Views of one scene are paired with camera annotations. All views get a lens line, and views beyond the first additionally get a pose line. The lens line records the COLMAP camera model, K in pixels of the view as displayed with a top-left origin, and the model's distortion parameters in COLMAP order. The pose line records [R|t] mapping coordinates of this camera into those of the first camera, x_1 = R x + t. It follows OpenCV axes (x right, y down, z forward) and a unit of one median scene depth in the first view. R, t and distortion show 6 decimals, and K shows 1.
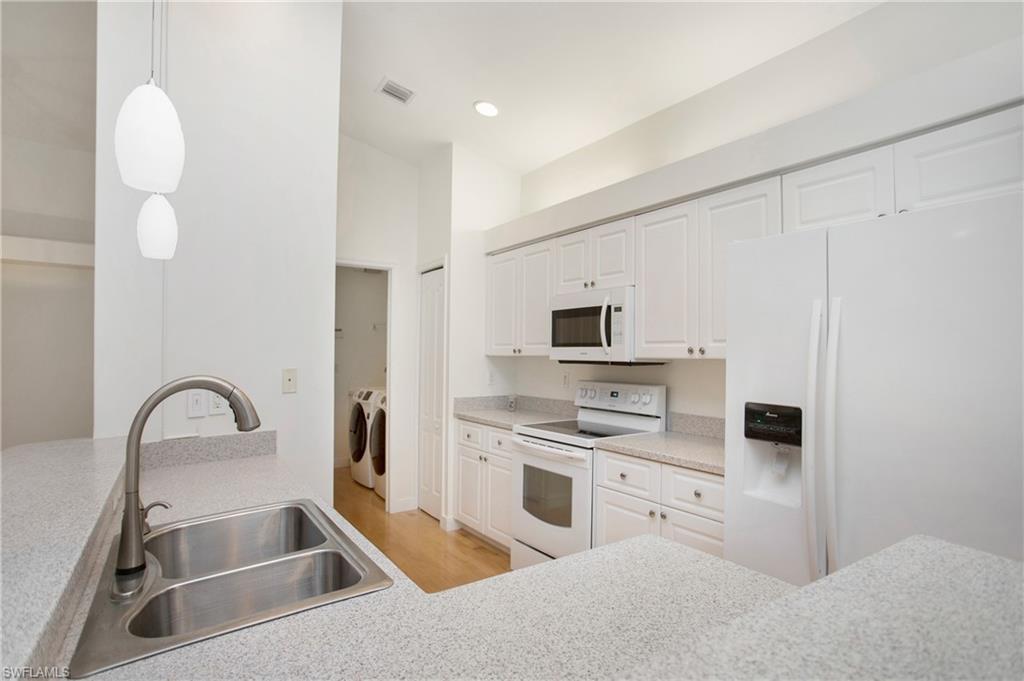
lens RADIAL K [[518.8, 0, 522.1], [0, 518.8, 351.5], [0, 0, 1]] dist [-0.020229, 0.000146]
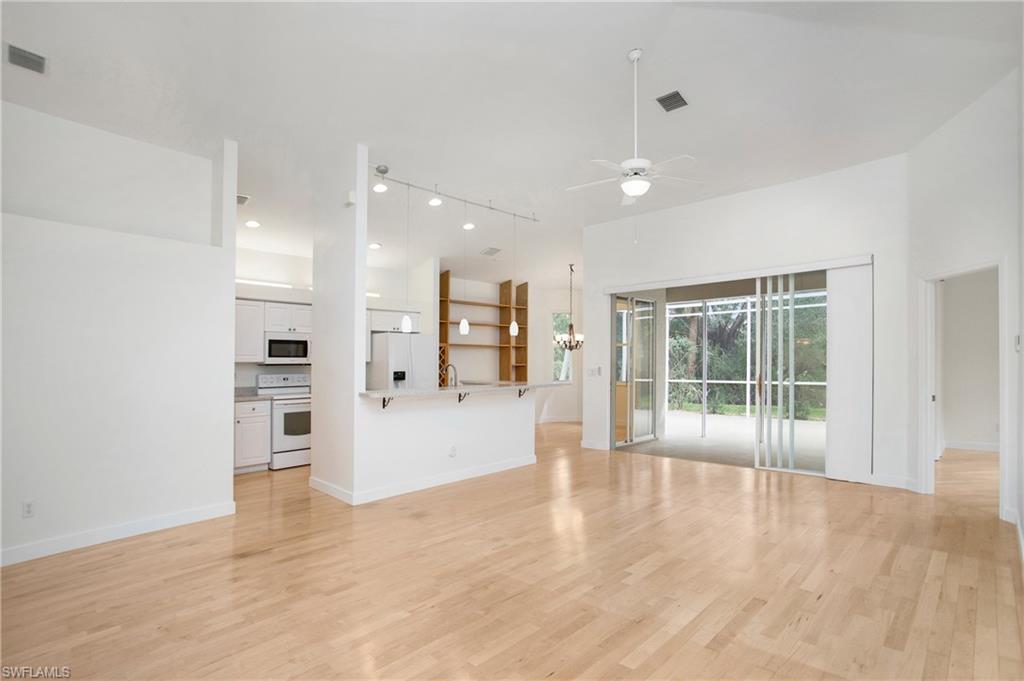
lens RADIAL K [[518.8, 0, 522.1], [0, 518.8, 351.5], [0, 0, 1]] dist [-0.020229, 0.000146]
pose [[-0.171549, 0.013294, 0.985086, -2.236033], [0.007737, 0.999896, -0.012146, -0.000529], [-0.985145, 0.005538, -0.171634, 0.407846]]
